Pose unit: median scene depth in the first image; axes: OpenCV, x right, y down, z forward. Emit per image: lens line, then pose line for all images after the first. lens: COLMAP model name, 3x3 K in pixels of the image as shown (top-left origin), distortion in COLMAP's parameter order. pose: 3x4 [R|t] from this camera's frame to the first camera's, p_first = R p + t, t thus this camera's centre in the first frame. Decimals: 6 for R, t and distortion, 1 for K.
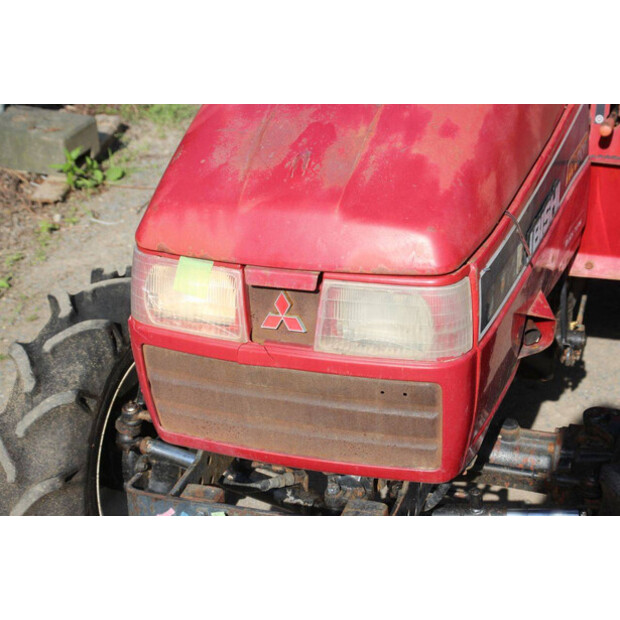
lens RADIAL K [[1458.6, 0, 310.0], [0, 1458.6, 310.0], [0, 0, 1]] dist [0.356160, 0.816147]
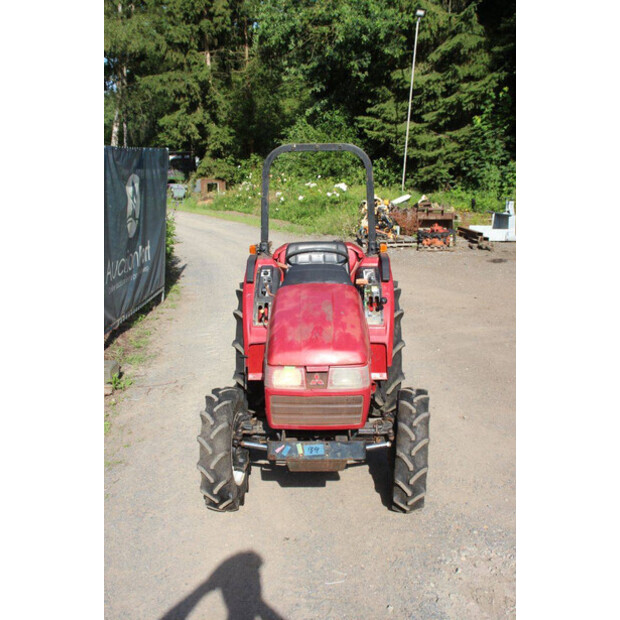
lens RADIAL K [[677.8, 0, 307.0], [0, 677.8, 319.6], [0, 0, 1]] dist [-0.037332, 0.124260]
pose [[0.952485, -0.049203, 0.300585, -0.488526], [0.112345, 0.974035, -0.196554, 0.166844], [-0.283109, 0.220984, 0.933282, -0.488727]]
